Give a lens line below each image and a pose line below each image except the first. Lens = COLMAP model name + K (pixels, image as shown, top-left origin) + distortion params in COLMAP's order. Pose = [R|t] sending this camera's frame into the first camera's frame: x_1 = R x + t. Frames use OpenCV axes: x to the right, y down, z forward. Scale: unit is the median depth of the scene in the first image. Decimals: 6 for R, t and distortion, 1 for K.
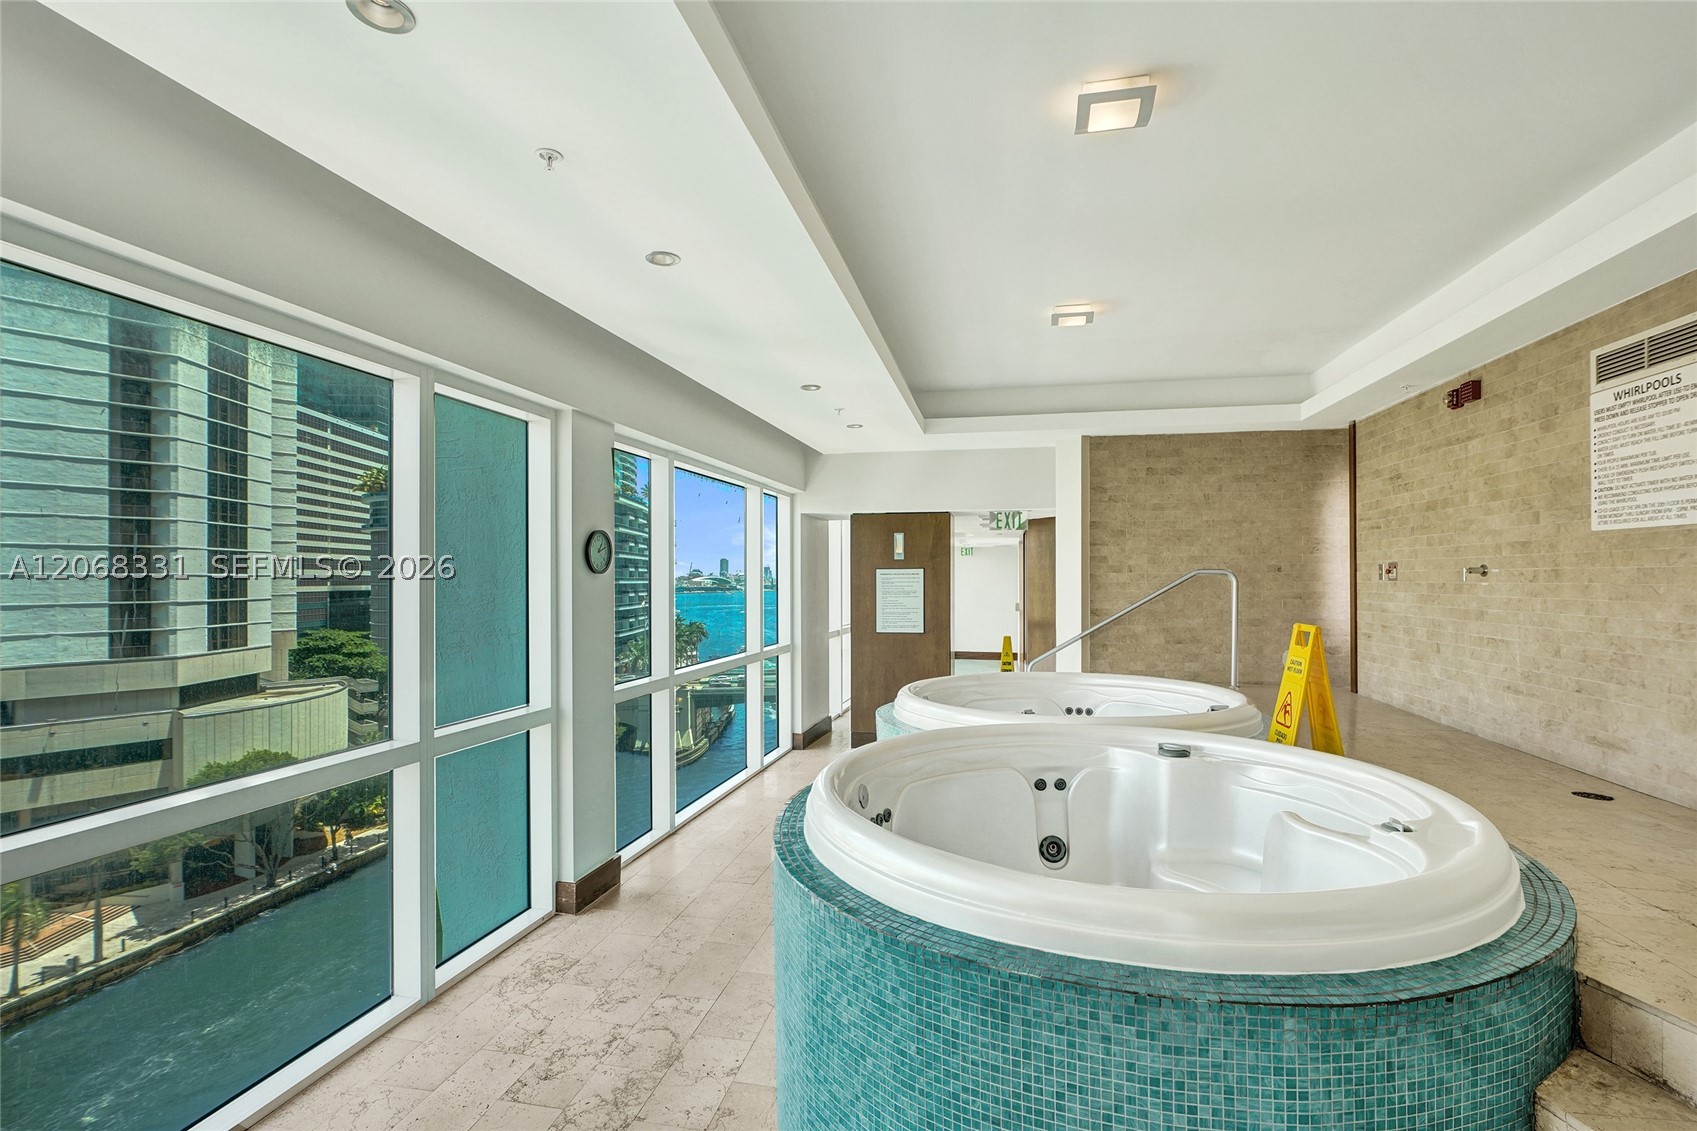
lens RADIAL K [[777.5, 0, 845.2], [0, 777.5, 570.2], [0, 0, 1]] dist [-0.005974, 0.001772]
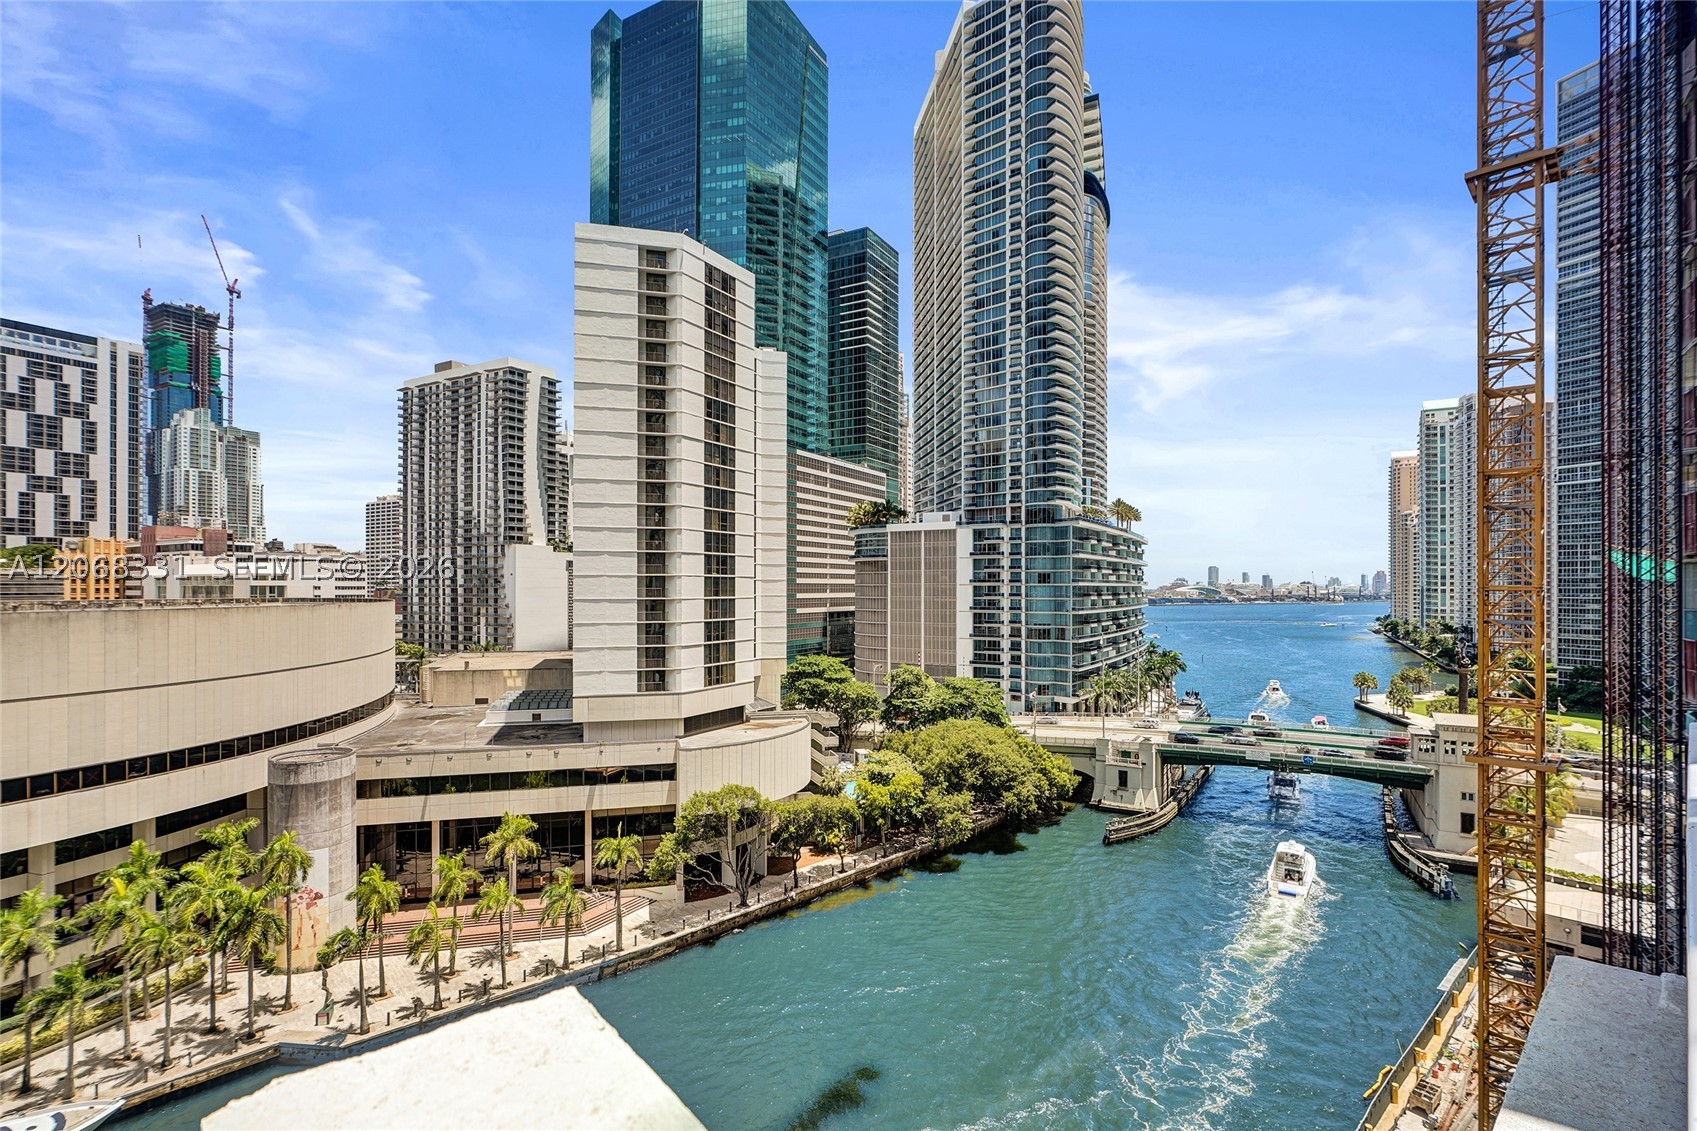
lens RADIAL K [[777.5, 0, 856.7], [0, 777.5, 581.9], [0, 0, 1]] dist [-0.005974, 0.001772]
pose [[0.832760, 0.005273, -0.553610, 0.005026], [-0.000890, 0.999966, 0.008186, -0.060249], [0.553634, -0.006324, 0.832736, 0.161187]]
